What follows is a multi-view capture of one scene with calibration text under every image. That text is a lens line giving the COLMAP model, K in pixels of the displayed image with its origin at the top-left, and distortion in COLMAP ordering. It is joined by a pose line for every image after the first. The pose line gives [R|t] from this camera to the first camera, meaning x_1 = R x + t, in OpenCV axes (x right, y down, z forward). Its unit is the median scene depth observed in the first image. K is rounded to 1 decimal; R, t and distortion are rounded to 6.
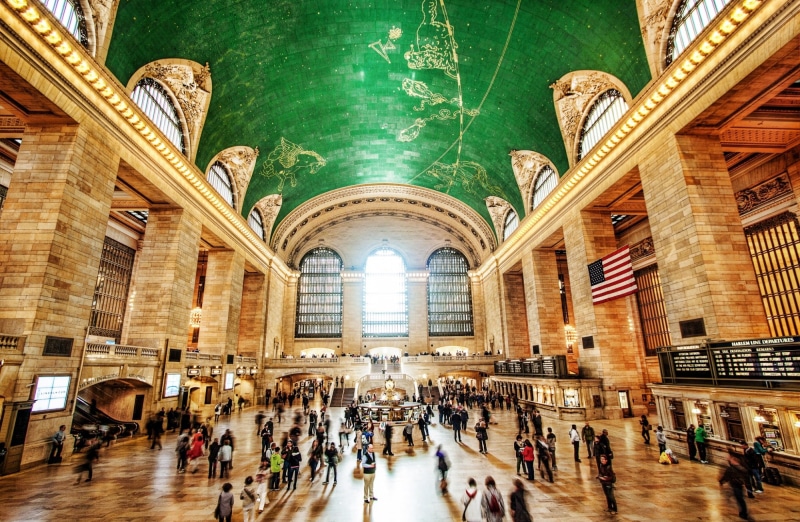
lens RADIAL K [[379.6, 0, 402.1], [0, 379.6, 272.7], [0, 0, 1]] dist [-0.001403, -0.000054]
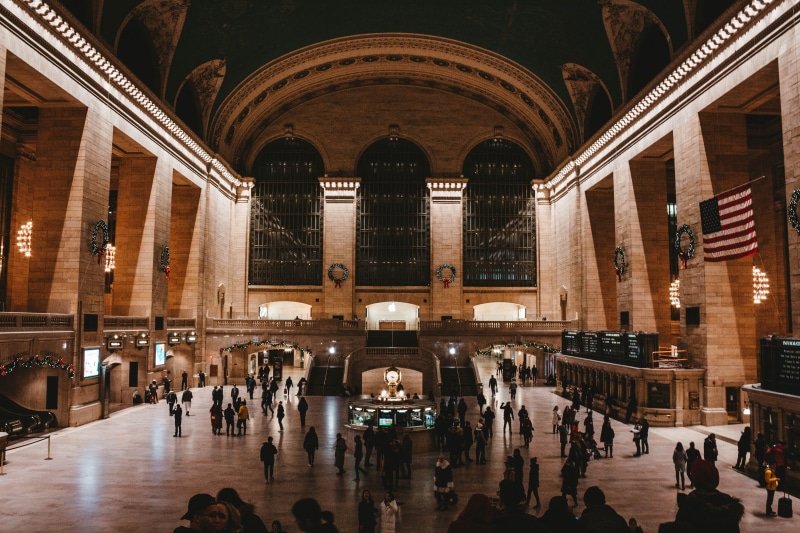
lens RADIAL K [[669.1, 0, 400.0], [0, 669.1, 266.5], [0, 0, 1]] dist [-0.087401, 0.006718]
pose [[0.999151, 0.018143, -0.036996, 0.011742], [-0.011801, 0.986233, 0.164937, -0.064129], [0.039479, -0.164361, 0.985610, -0.109389]]
